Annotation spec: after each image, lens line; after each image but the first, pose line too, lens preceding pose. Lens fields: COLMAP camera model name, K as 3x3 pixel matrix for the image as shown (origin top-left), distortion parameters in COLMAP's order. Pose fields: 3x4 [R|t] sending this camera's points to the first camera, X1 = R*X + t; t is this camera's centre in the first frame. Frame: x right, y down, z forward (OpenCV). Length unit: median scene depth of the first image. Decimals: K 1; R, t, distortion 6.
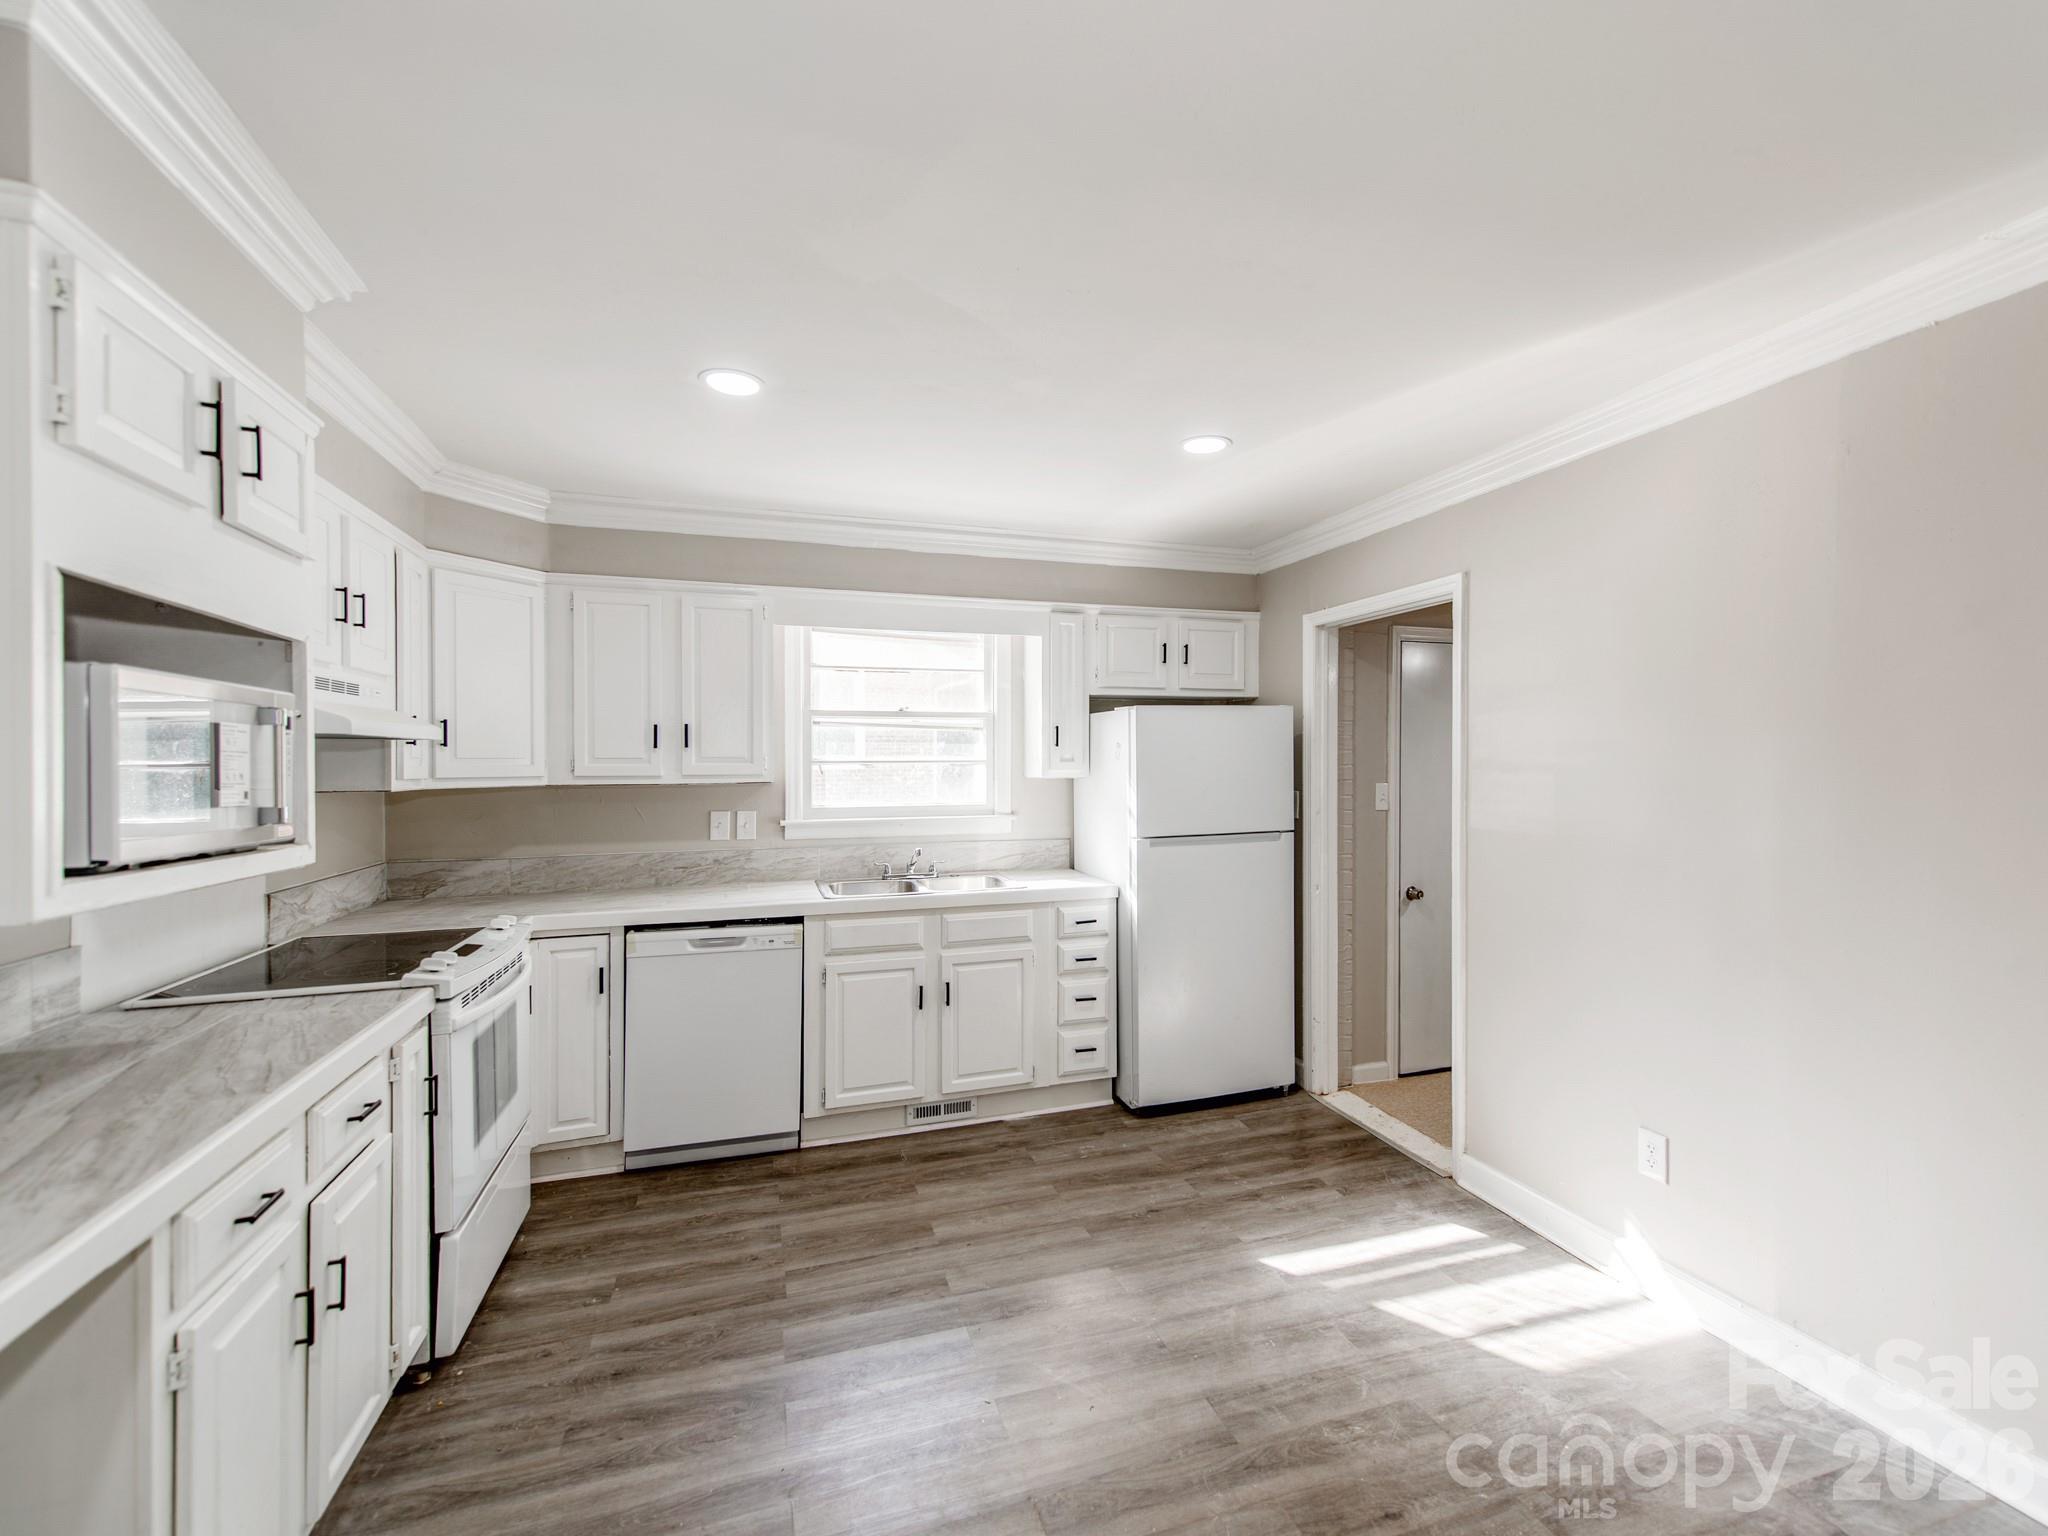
lens RADIAL K [[820.9, 0, 1016.0], [0, 820.9, 771.0], [0, 0, 1]] dist [0.013320, -0.000323]
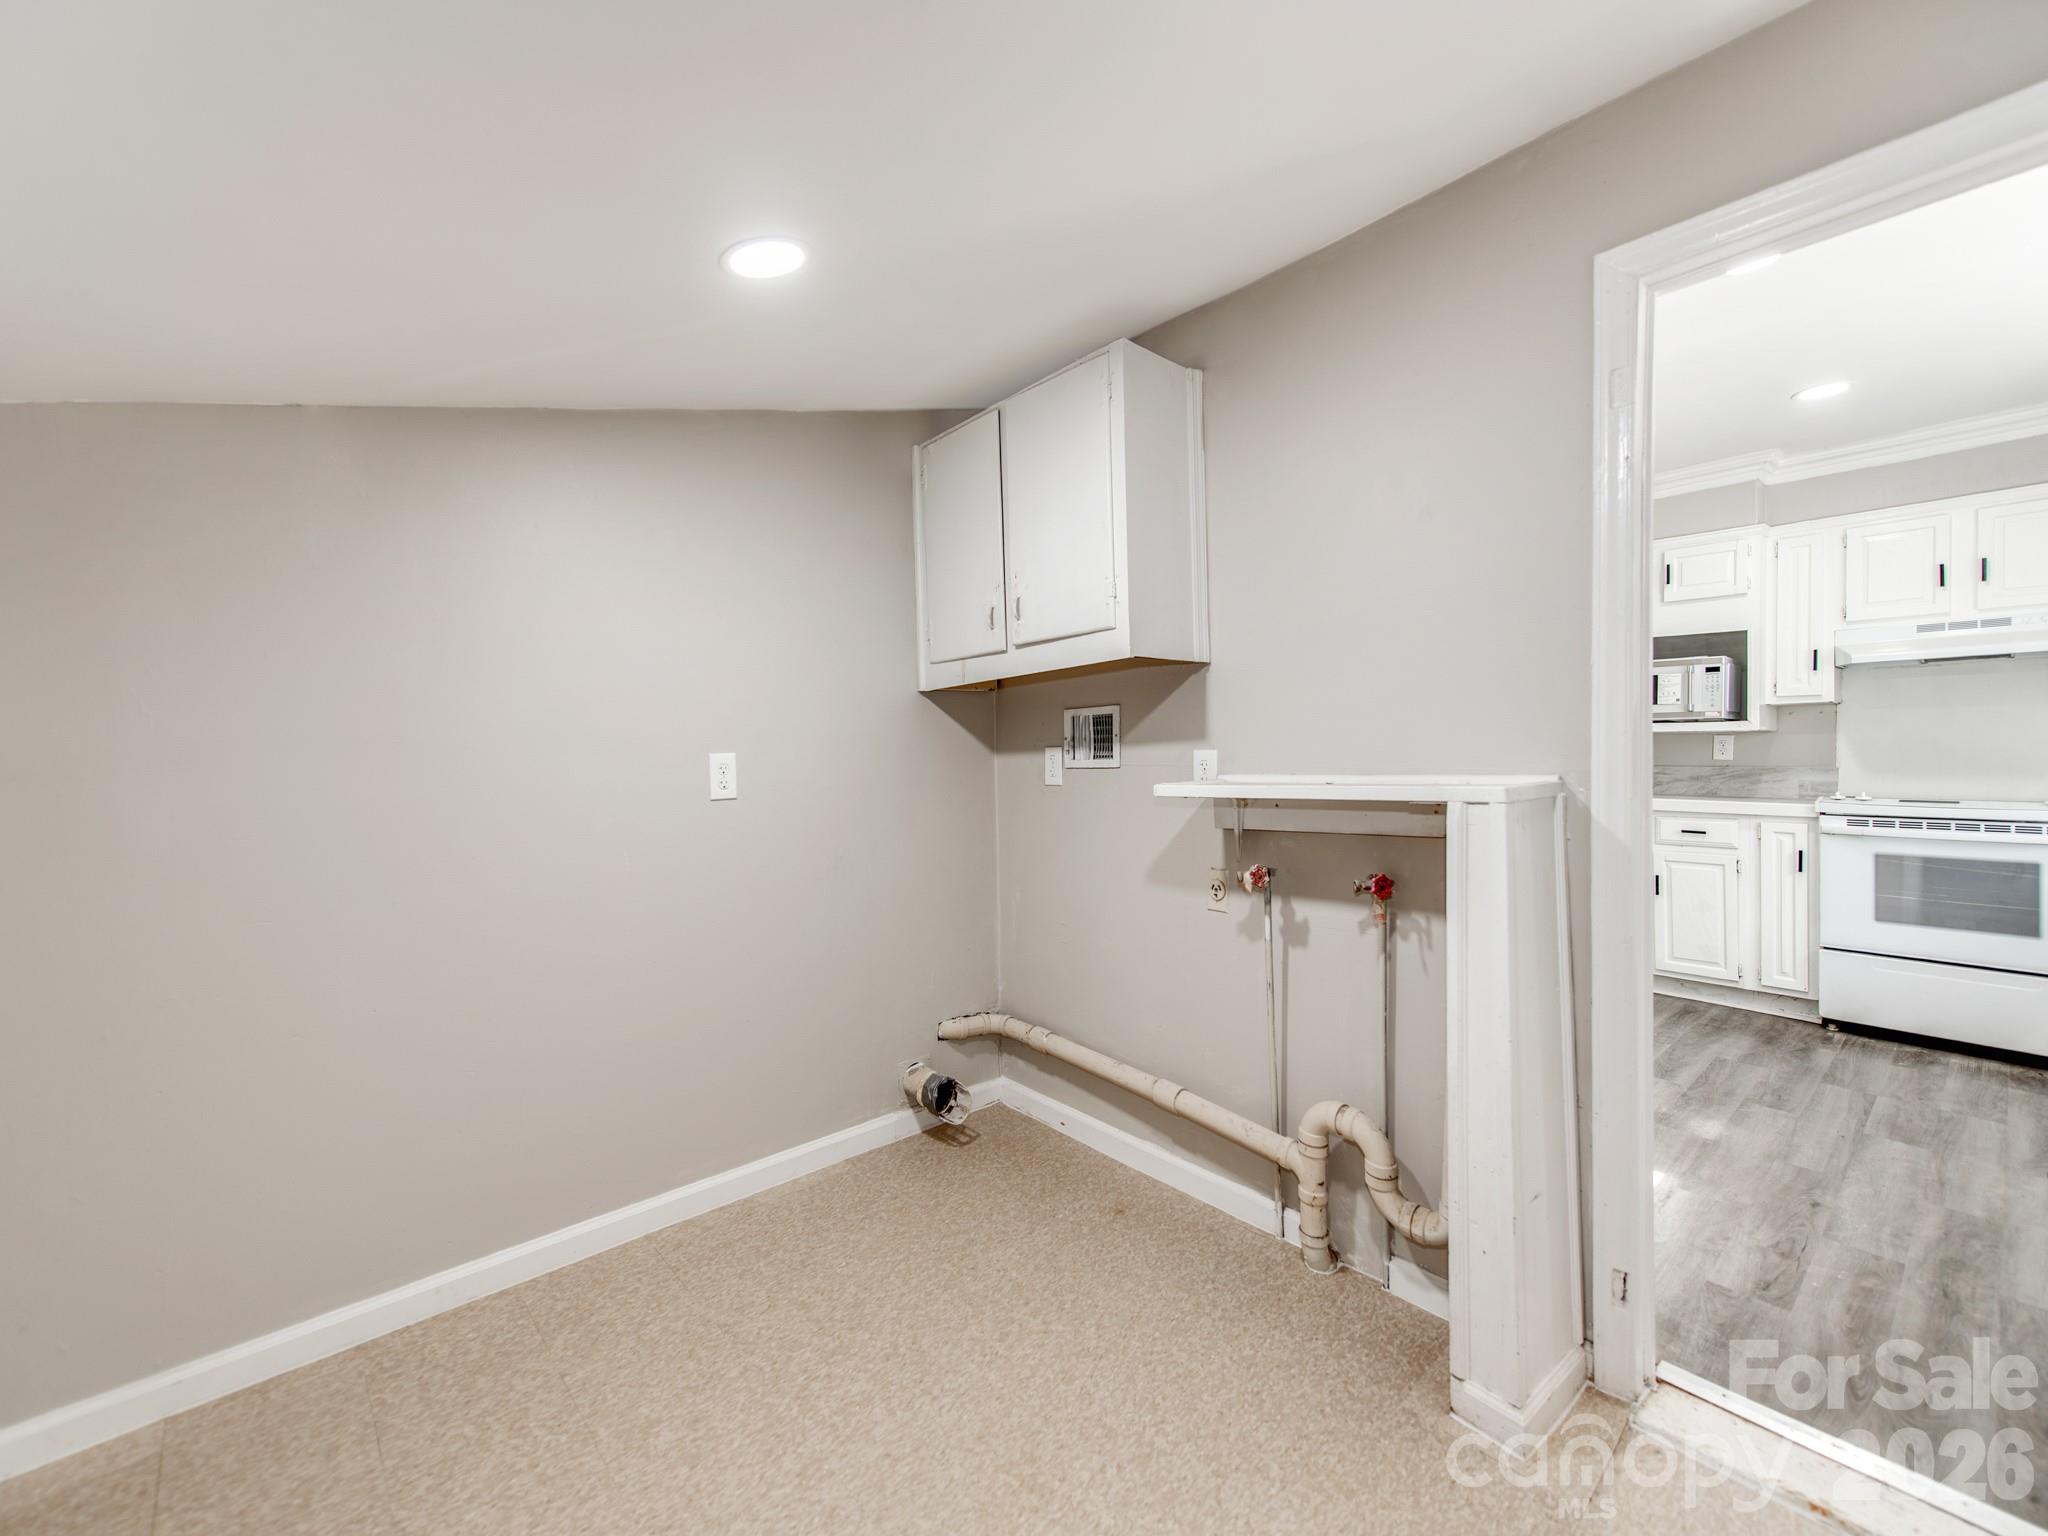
lens RADIAL K [[819.2, 0, 956.1], [0, 819.2, 768.5], [0, 0, 1]] dist [0.006368, -0.000029]
pose [[-0.922904, 0.027467, -0.384048, 1.115039], [0.016078, 0.999331, 0.032834, 0.062329], [0.384693, 0.024128, -0.922729, 1.270176]]
